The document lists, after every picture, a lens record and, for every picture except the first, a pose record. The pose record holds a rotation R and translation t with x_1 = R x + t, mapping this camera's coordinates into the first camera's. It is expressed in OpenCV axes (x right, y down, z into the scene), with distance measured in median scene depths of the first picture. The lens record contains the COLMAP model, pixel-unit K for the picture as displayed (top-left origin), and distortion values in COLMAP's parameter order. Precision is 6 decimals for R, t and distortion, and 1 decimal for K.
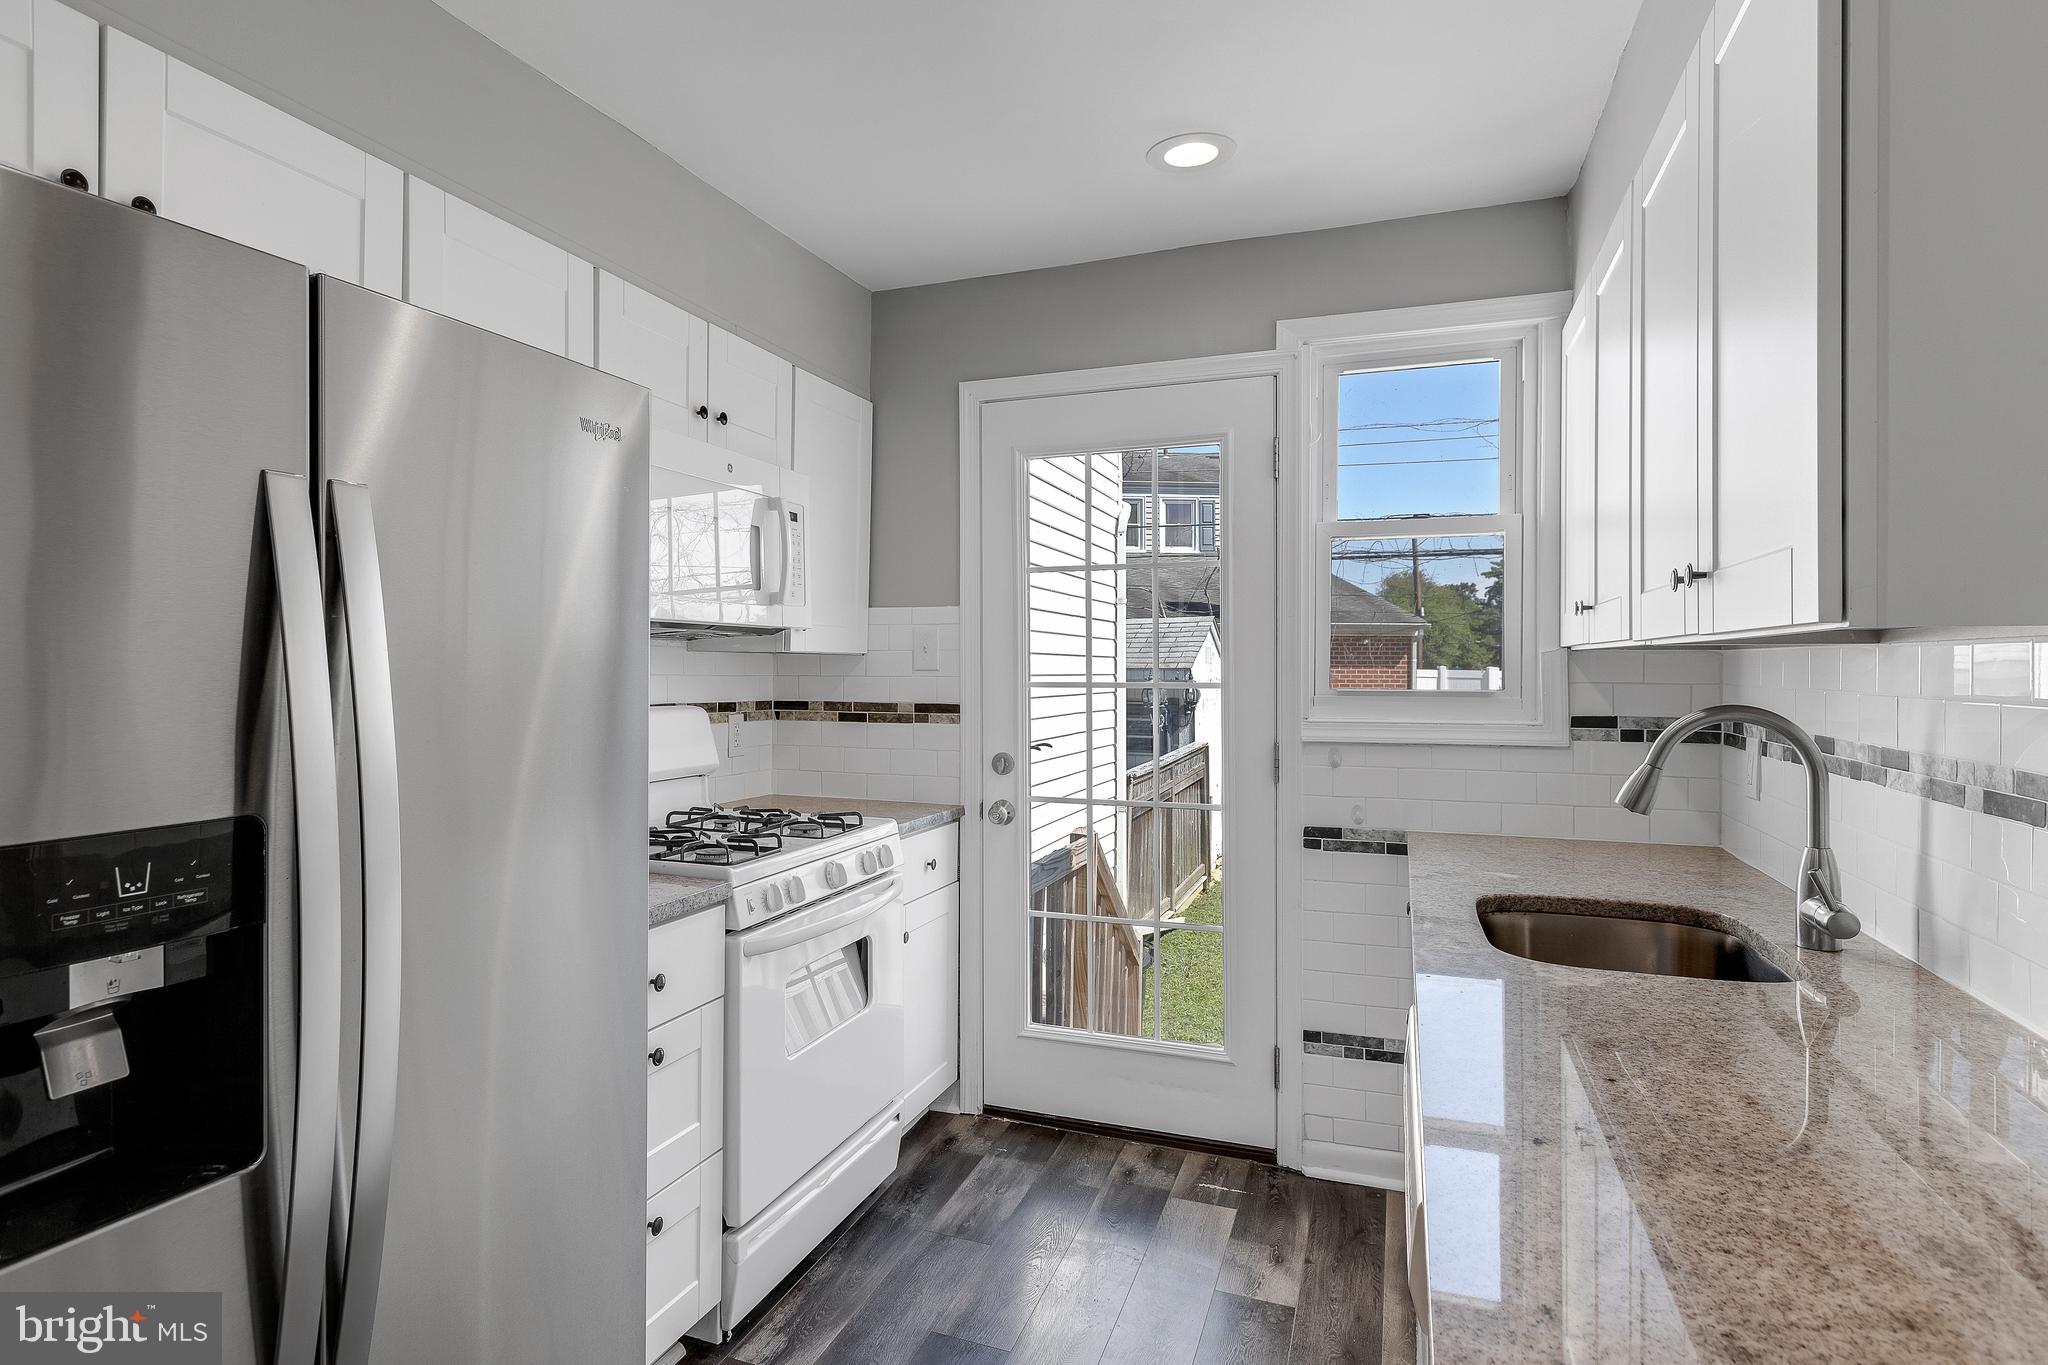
lens RADIAL K [[1125.0, 0, 920.7], [0, 1125.0, 680.8], [0, 0, 1]] dist [0.004470, 0.000229]
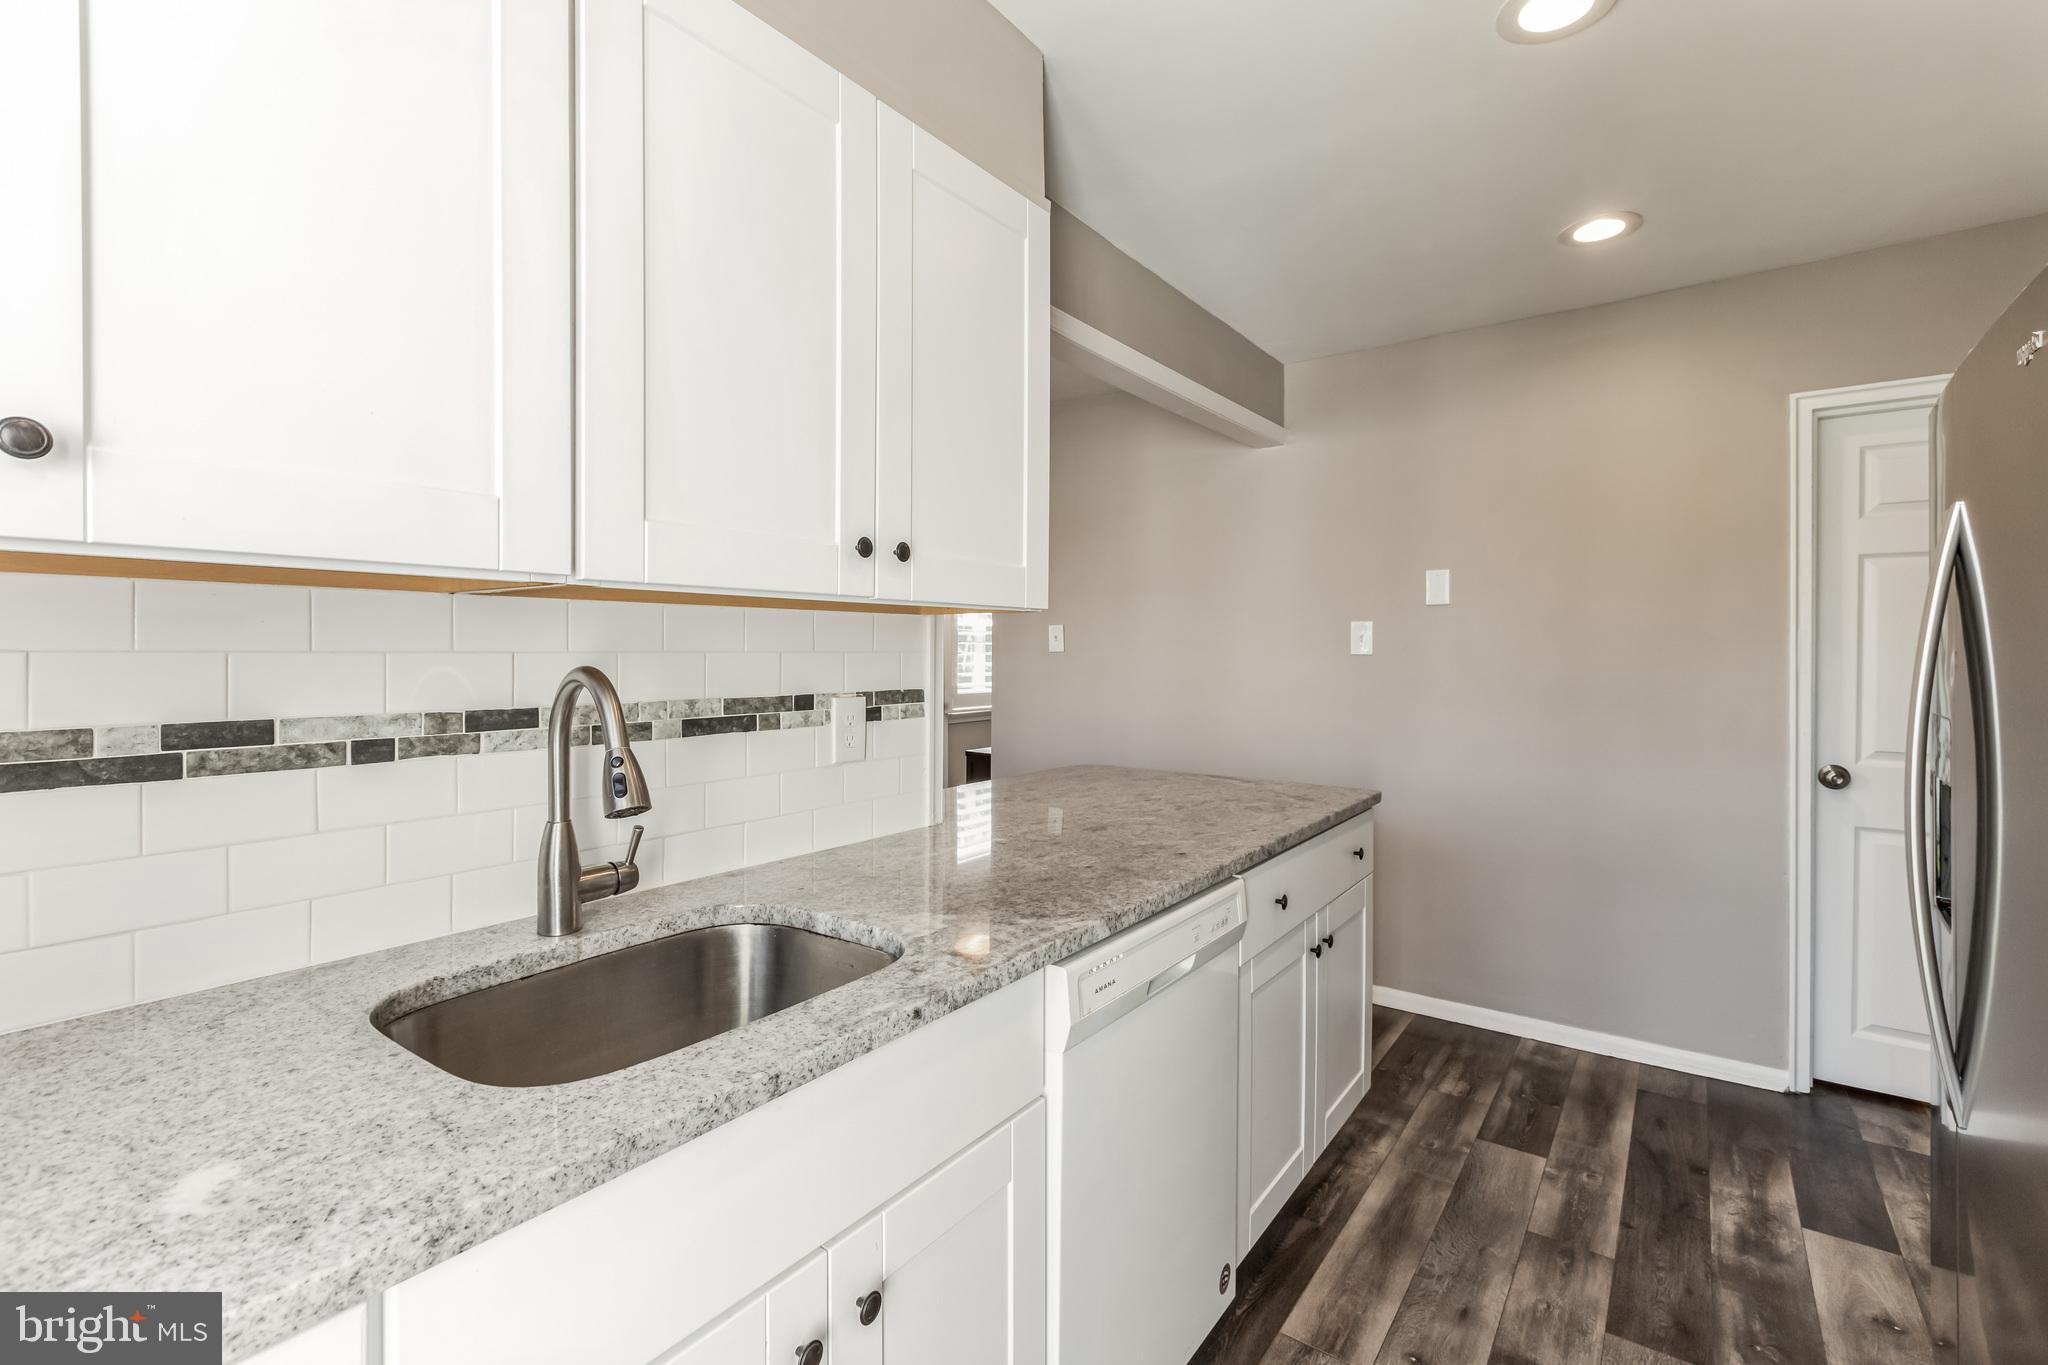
lens RADIAL K [[933.6, 0, 1014.4], [0, 933.6, 684.7], [0, 0, 1]] dist [0.001260, 0.000029]
pose [[-0.973849, -0.011147, 0.226924, 0.156389], [0.000975, 0.998581, 0.053239, -0.000251], [-0.227196, 0.052068, -0.972456, 0.947102]]
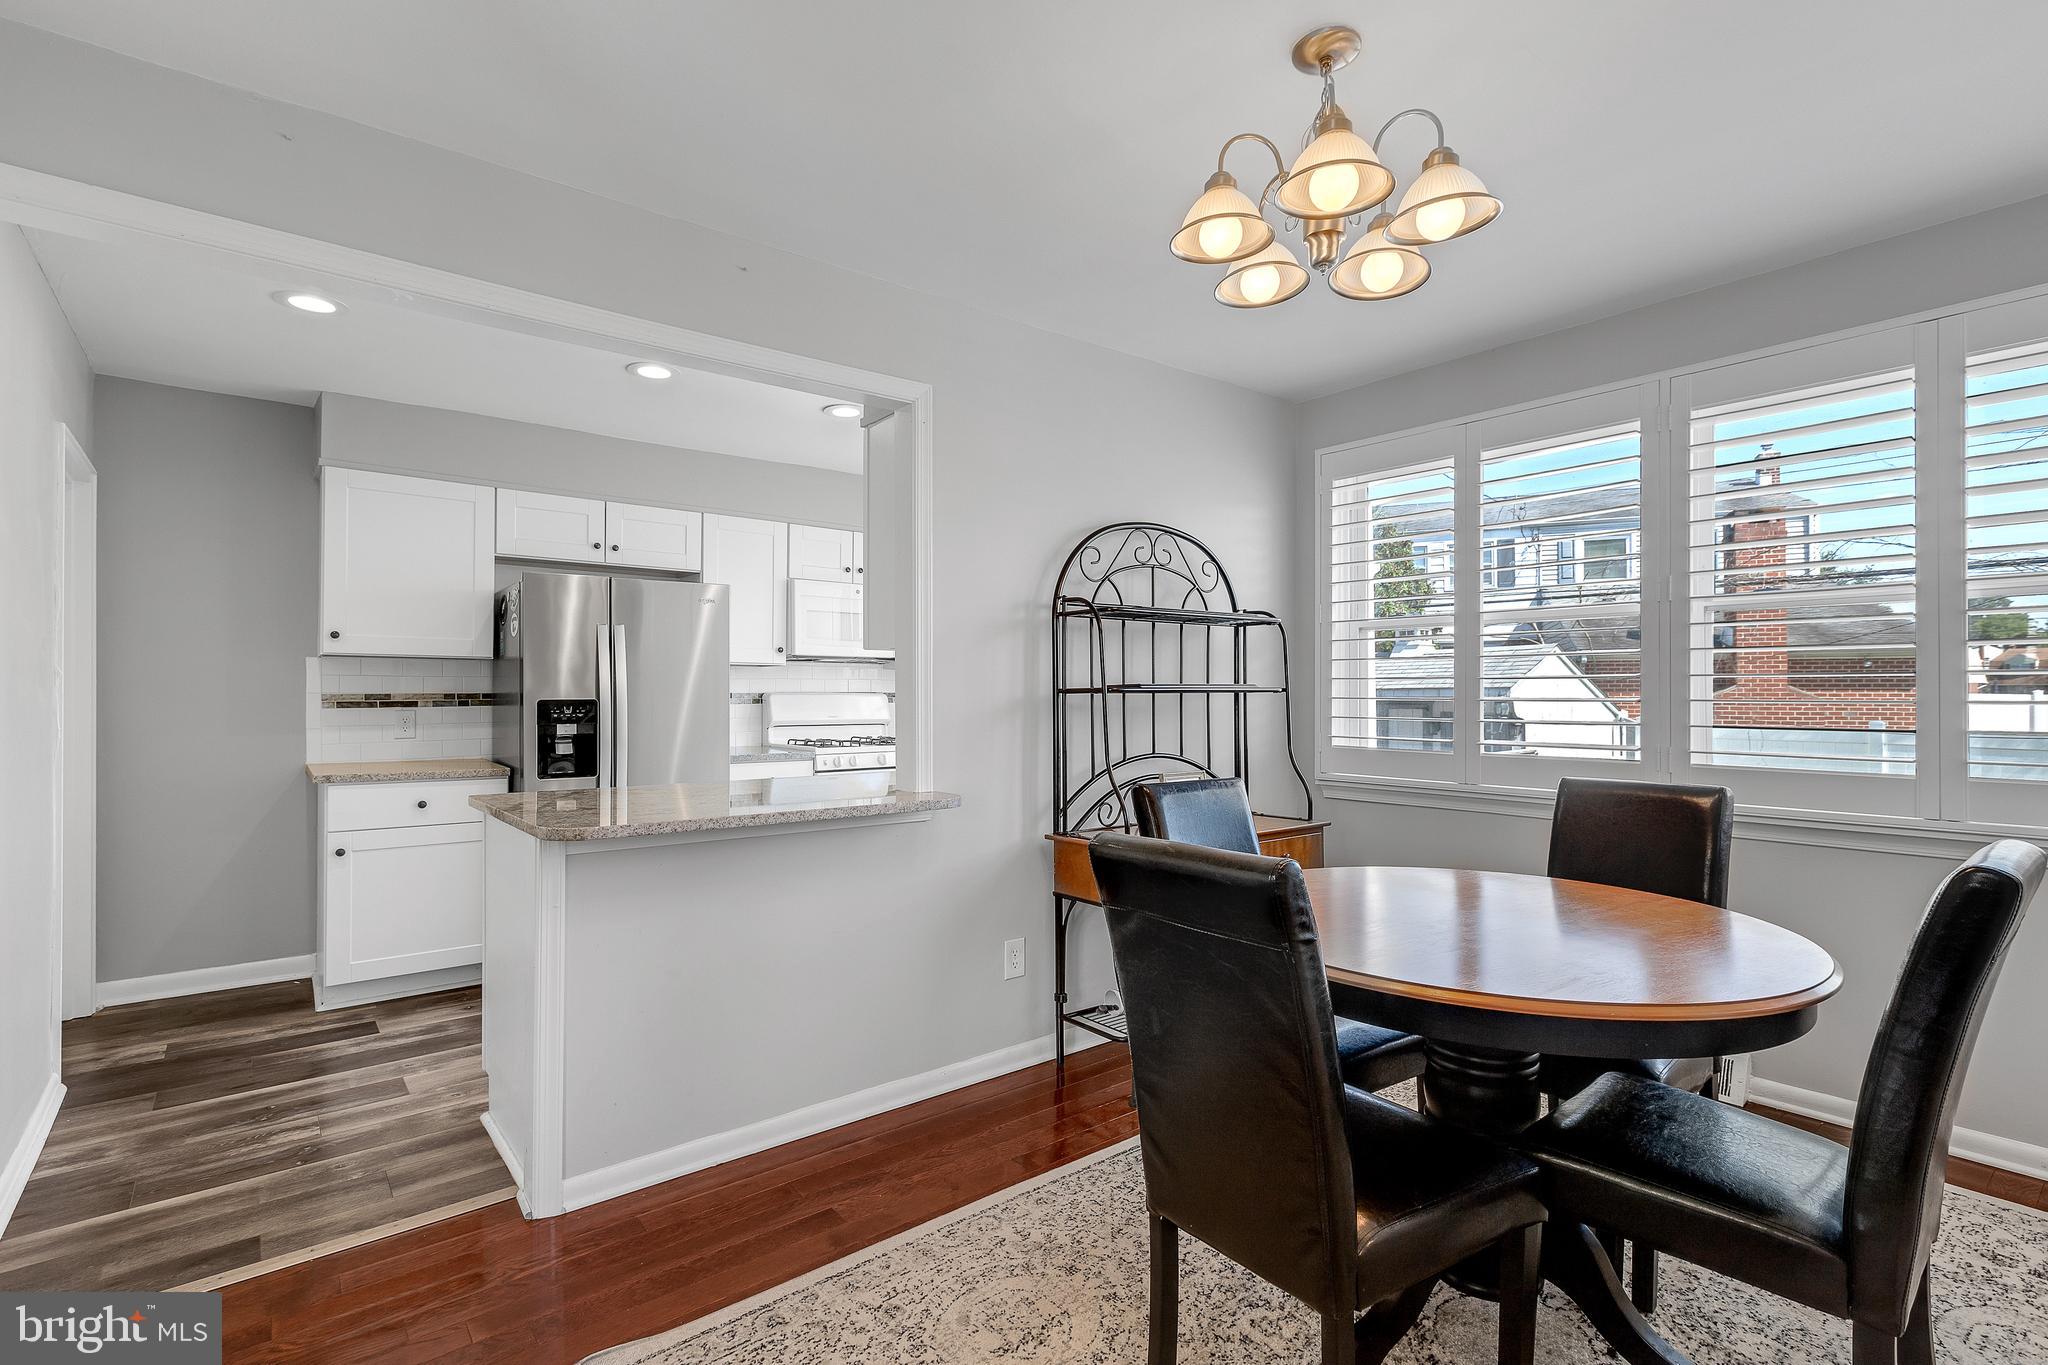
lens RADIAL K [[933.6, 0, 1014.4], [0, 933.6, 684.7], [0, 0, 1]] dist [0.001260, 0.000029]
pose [[0.882971, -0.005841, -0.469392, 0.965117], [-0.006617, 0.999668, -0.024889, 0.052877], [0.469382, 0.025082, 0.882639, -0.553010]]
